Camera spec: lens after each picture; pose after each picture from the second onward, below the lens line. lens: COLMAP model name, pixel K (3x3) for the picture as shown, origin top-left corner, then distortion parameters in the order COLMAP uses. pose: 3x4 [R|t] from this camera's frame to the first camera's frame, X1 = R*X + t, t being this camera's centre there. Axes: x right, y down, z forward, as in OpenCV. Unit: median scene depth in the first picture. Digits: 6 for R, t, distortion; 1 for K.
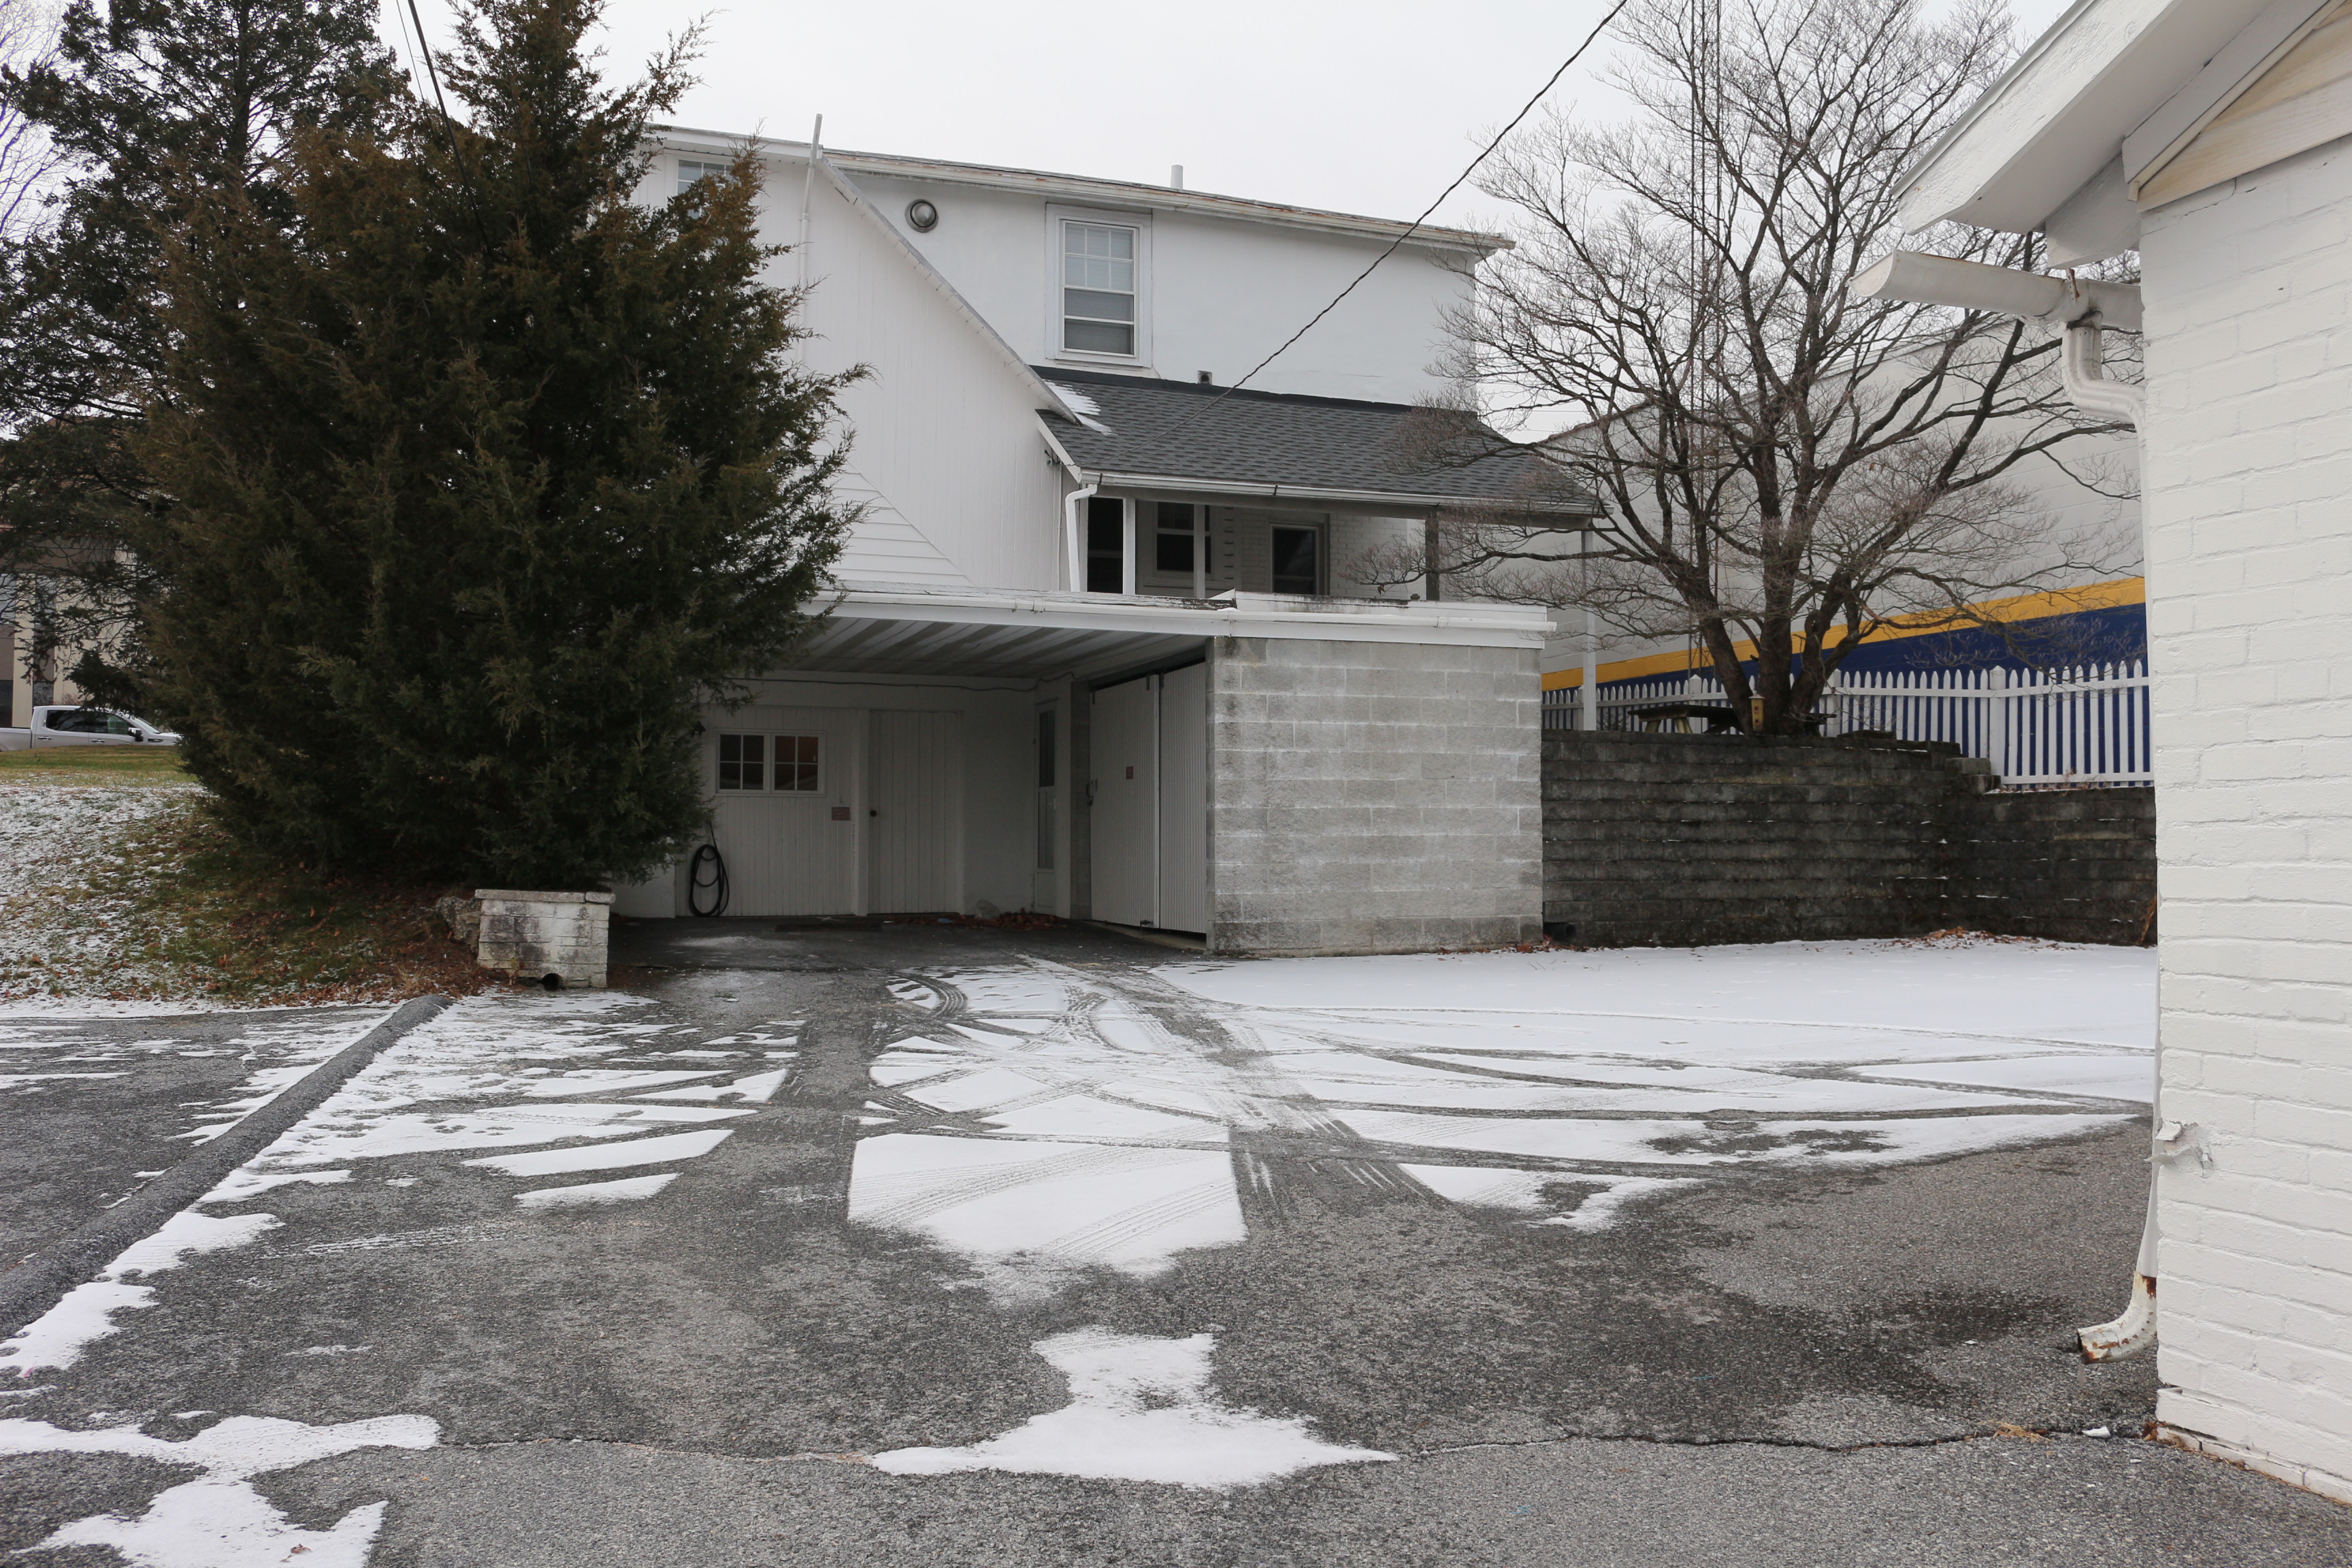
lens RADIAL K [[1949.2, 0, 1167.5], [0, 1949.2, 786.4], [0, 0, 1]] dist [-0.114981, 0.020859]
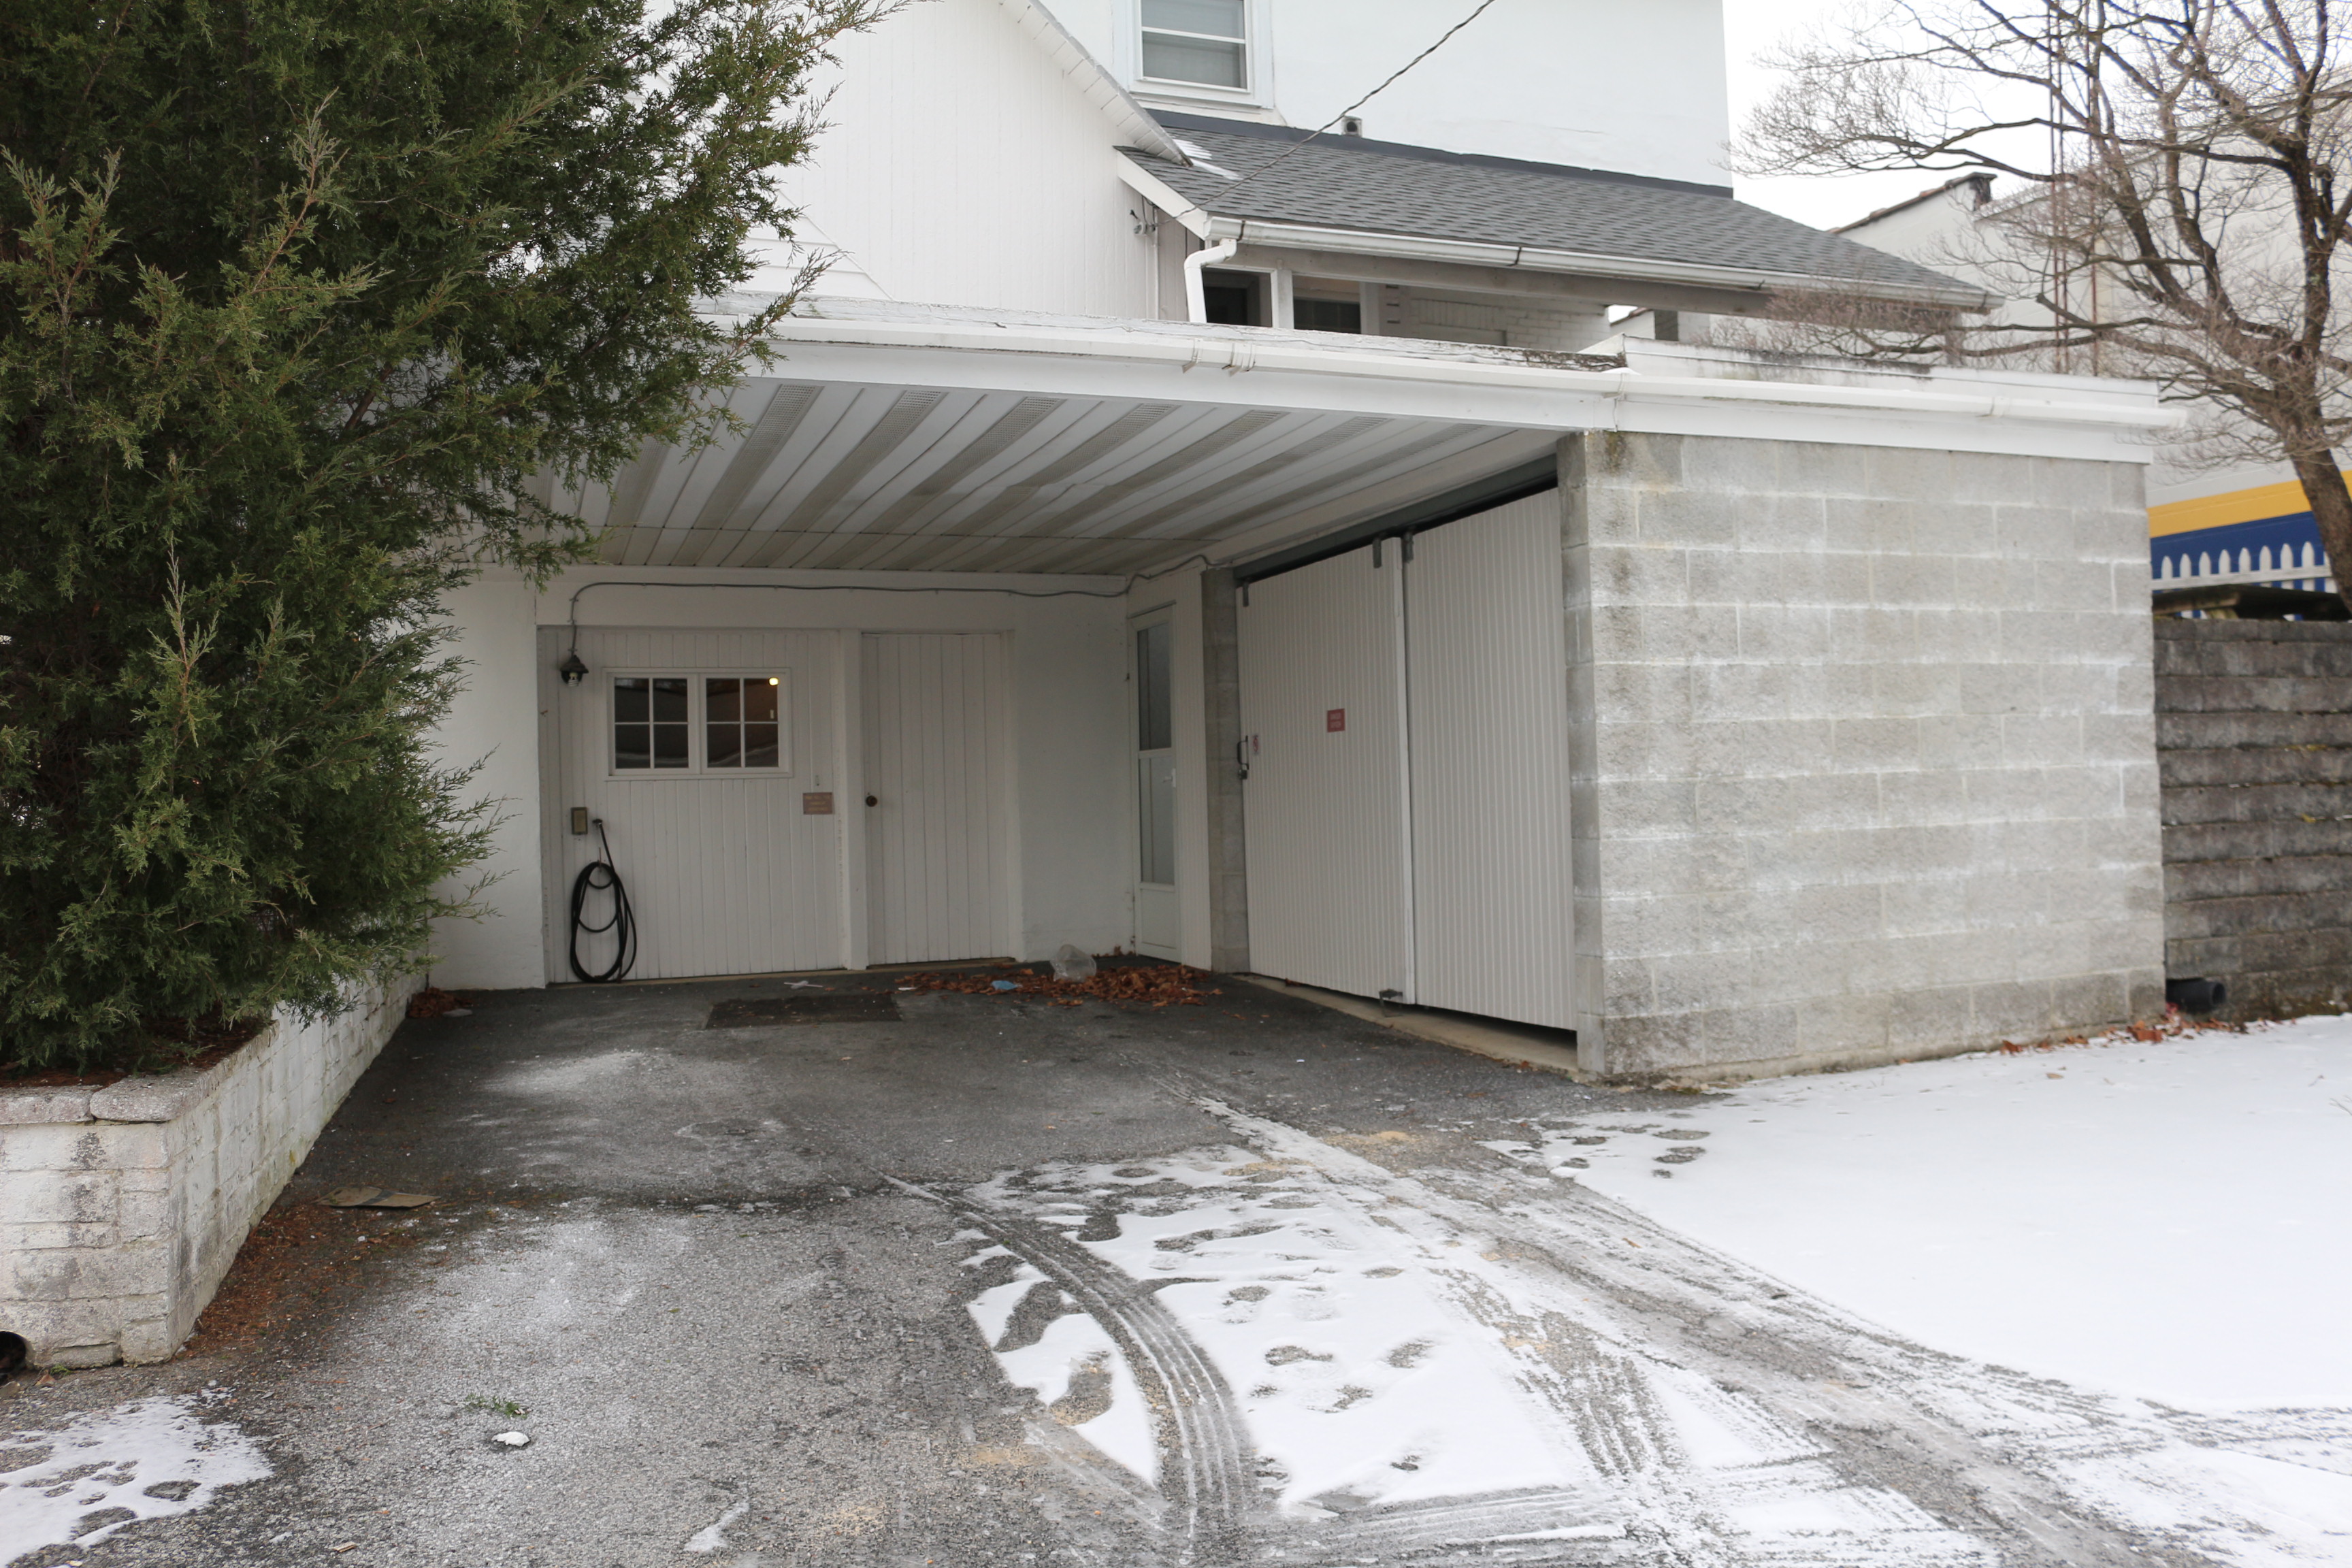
lens RADIAL K [[1949.2, 0, 1191.0], [0, 1949.2, 785.3], [0, 0, 1]] dist [-0.114981, 0.020859]
pose [[0.999292, -0.027941, 0.025197, -0.084546], [0.027451, 0.999431, 0.019601, -0.000544], [-0.025730, -0.018895, 0.999490, 0.494813]]
